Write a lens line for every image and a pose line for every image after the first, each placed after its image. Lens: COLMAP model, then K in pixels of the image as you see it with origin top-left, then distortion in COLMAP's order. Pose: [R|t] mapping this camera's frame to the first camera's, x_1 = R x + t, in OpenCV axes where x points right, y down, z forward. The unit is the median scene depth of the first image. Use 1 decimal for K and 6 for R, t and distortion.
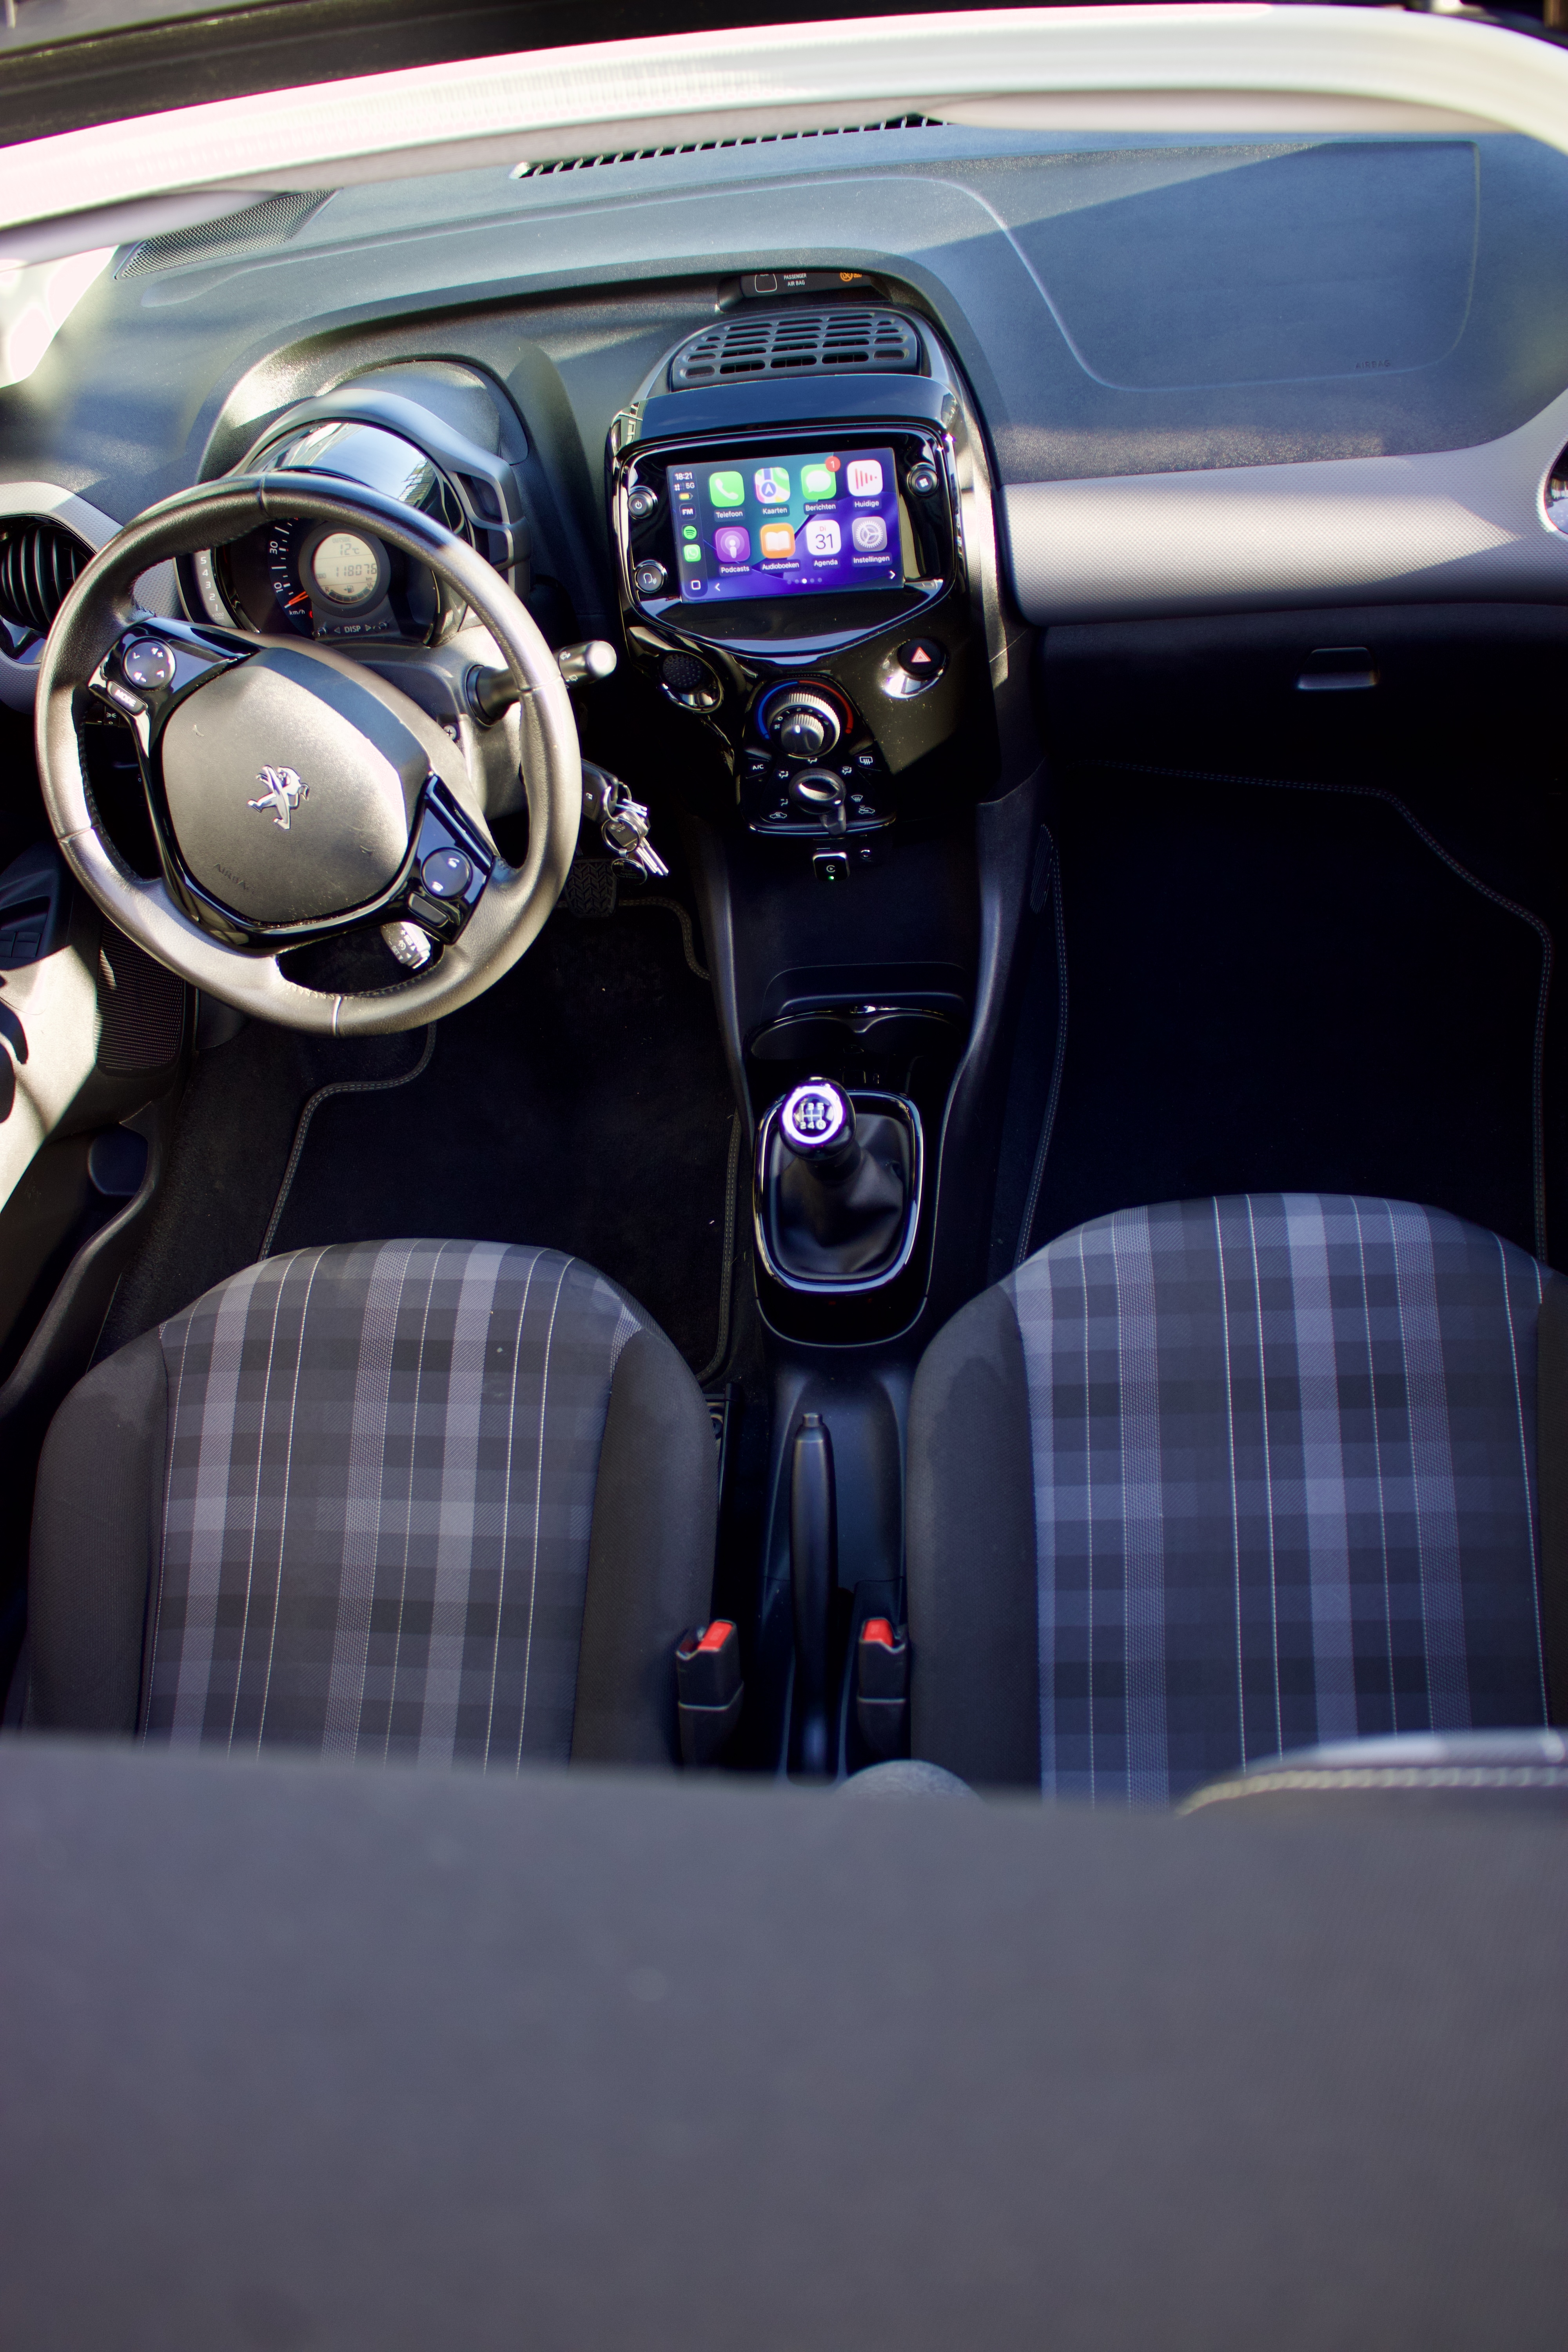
lens RADIAL K [[2198.8, 0, 781.1], [0, 2198.8, 1187.9], [0, 0, 1]] dist [-0.107176, 0.000000]
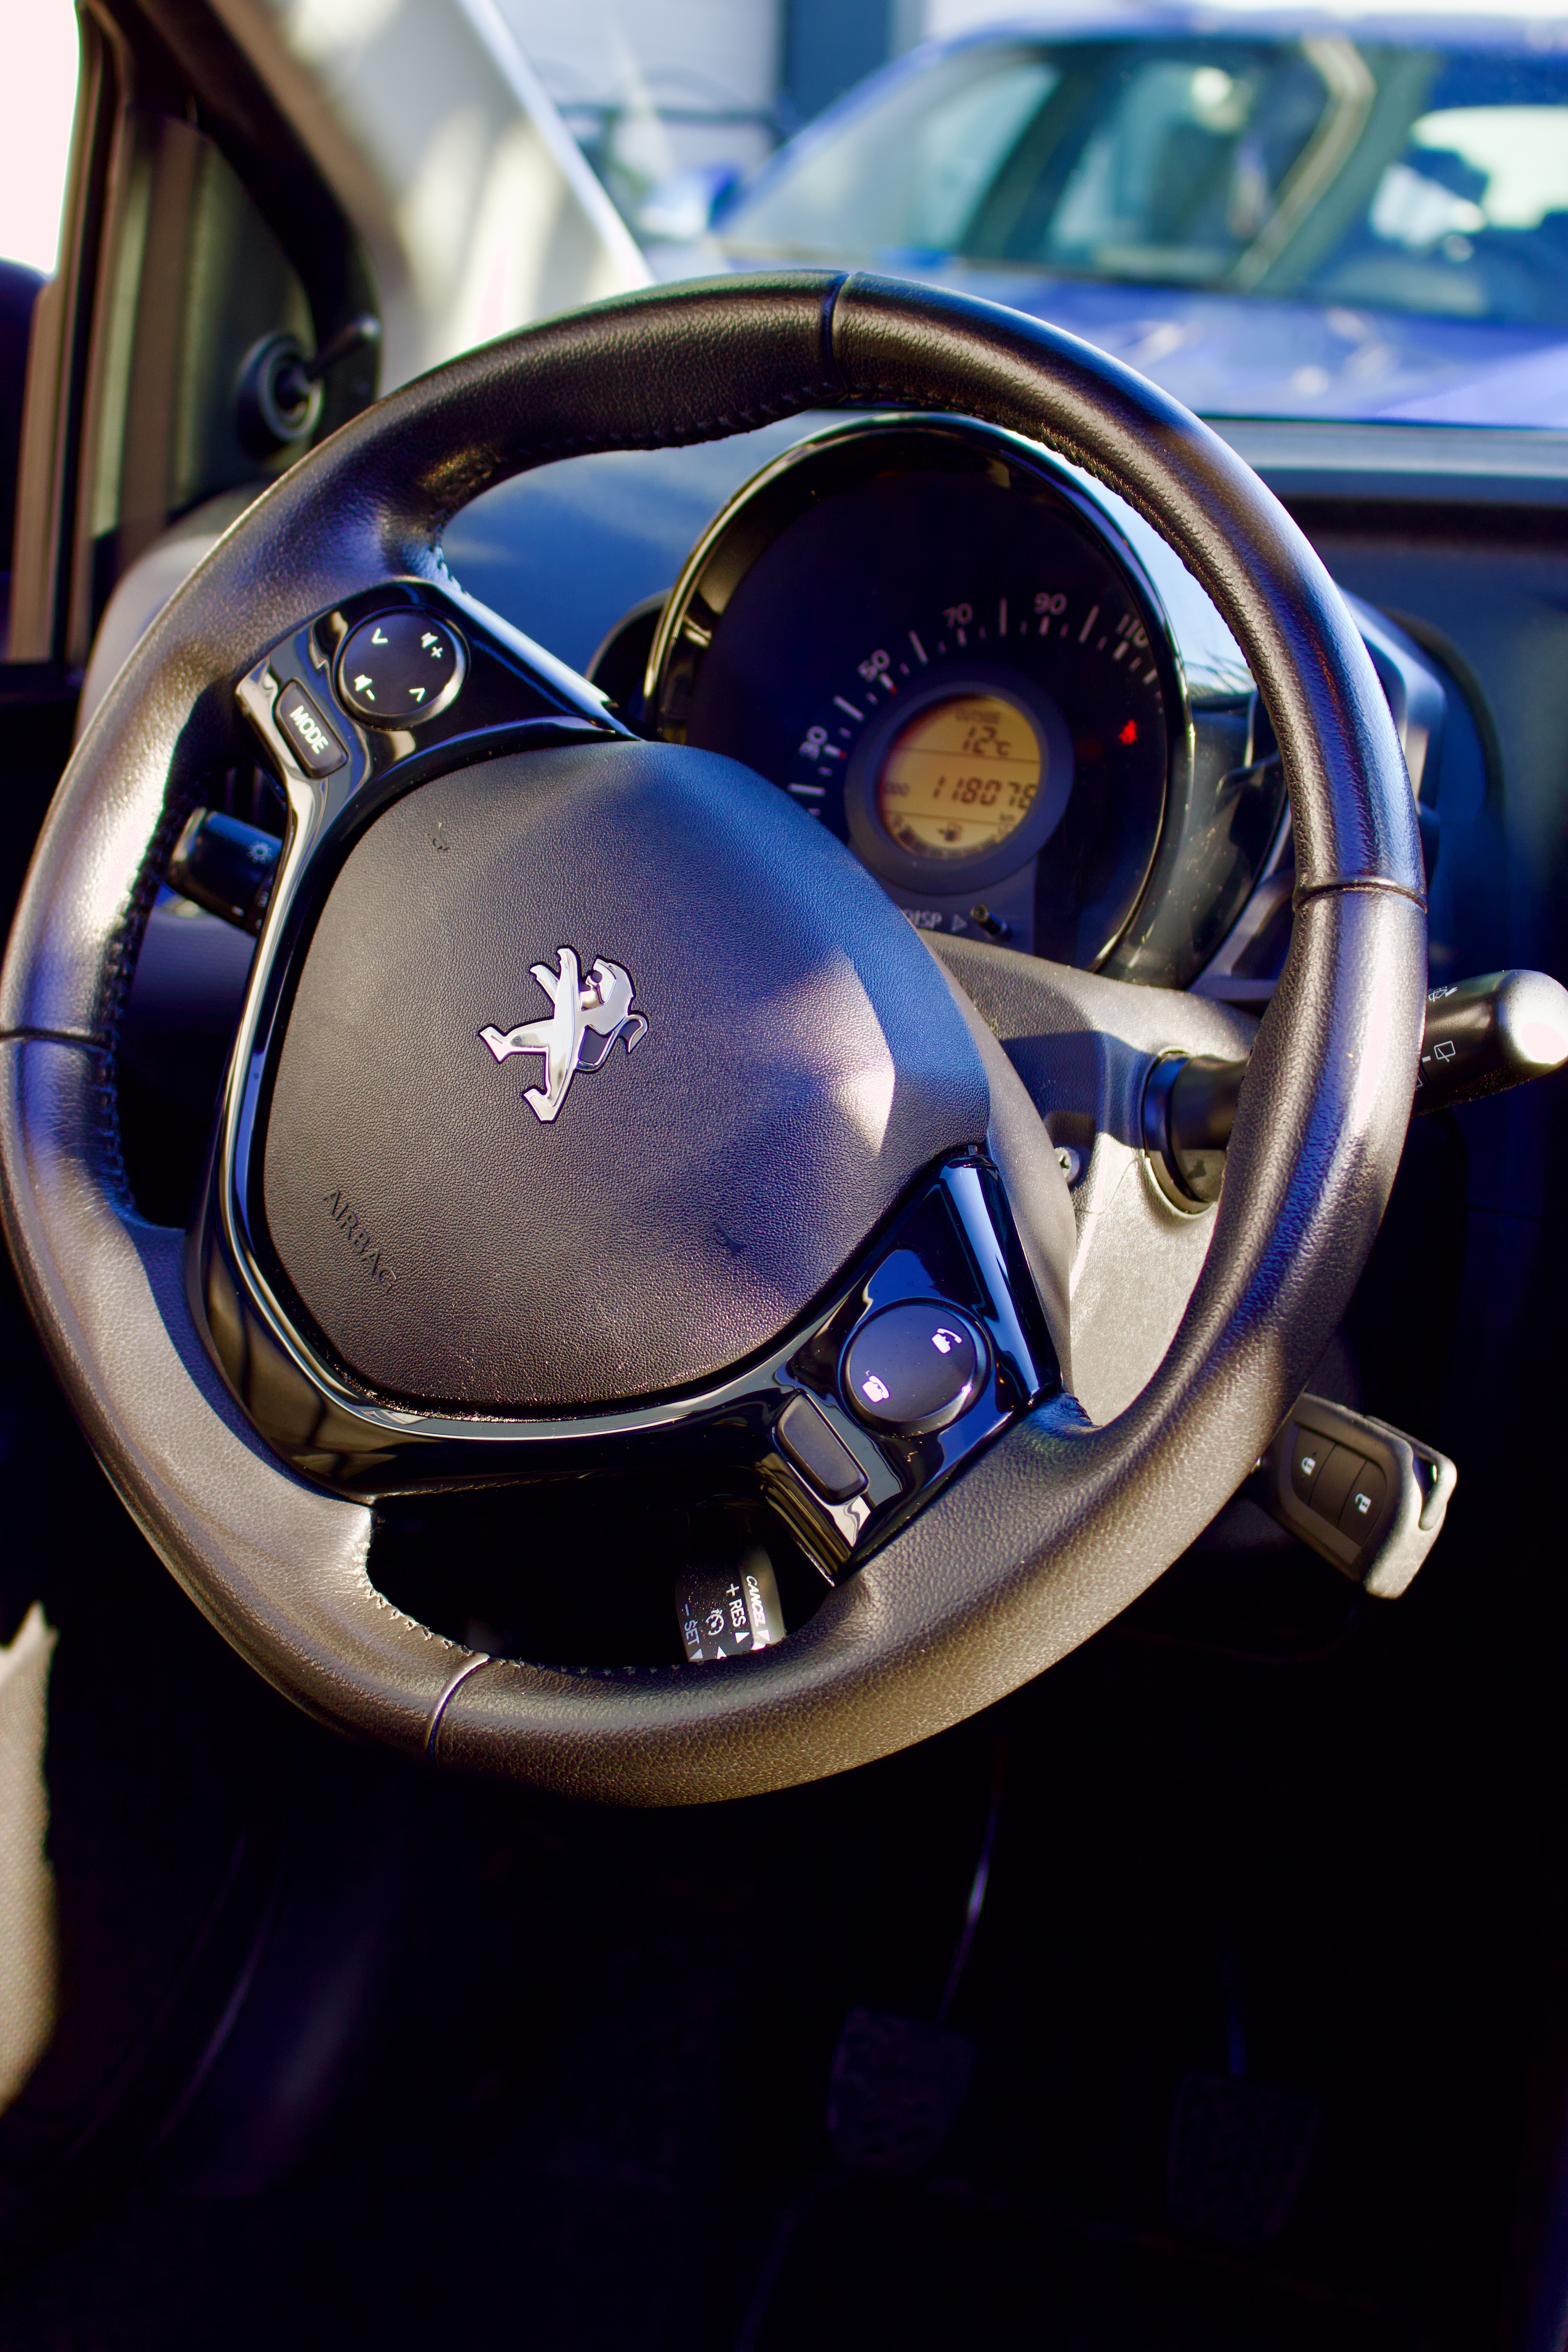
lens RADIAL K [[3927.7, 0, 782.4], [0, 3927.7, 1179.3], [0, 0, 1]] dist [-0.066317, 0.000000]
pose [[0.913611, 0.262644, -0.310375, 0.010456], [-0.392085, 0.771183, -0.501544, 0.141663], [0.107629, 0.579909, 0.807540, 0.460368]]
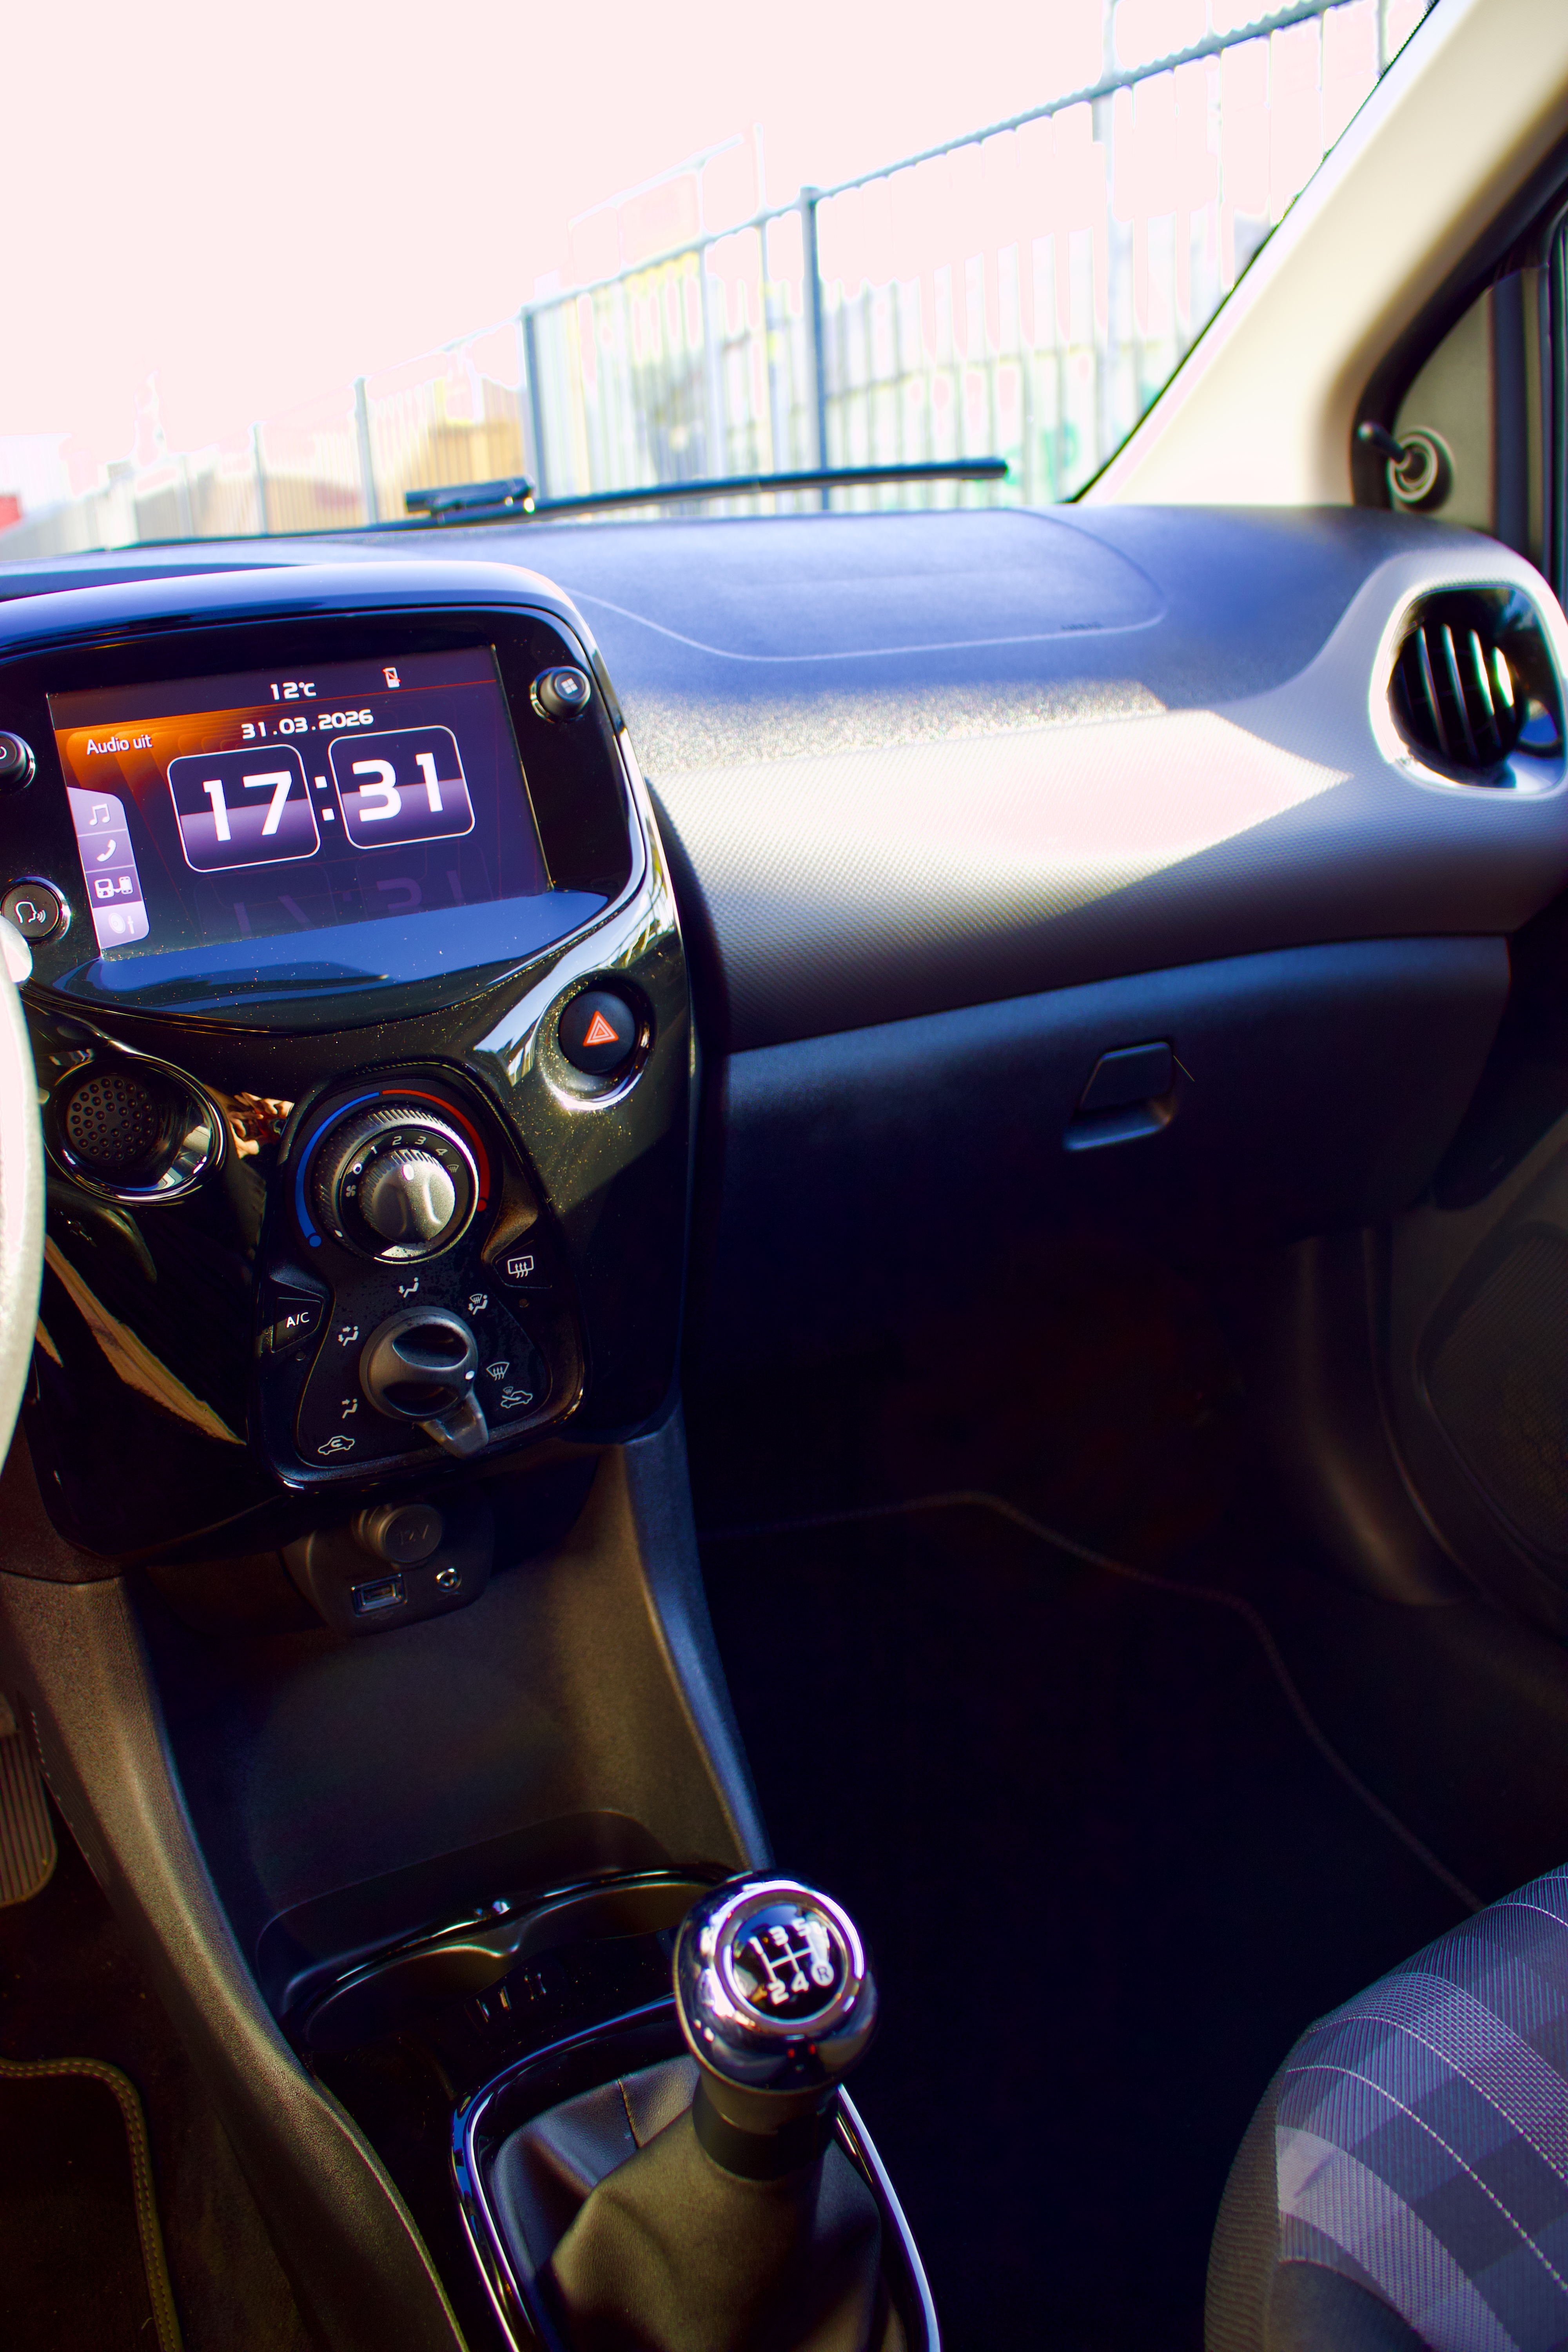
lens RADIAL K [[1977.6, 0, 790.7], [0, 1977.6, 1168.0], [0, 0, 1]] dist [-0.135837, 0.038184]
pose [[0.846262, -0.077932, 0.527037, -0.143052], [0.369786, 0.798070, -0.475755, 0.017306], [-0.383536, 0.597504, 0.704194, 0.677913]]
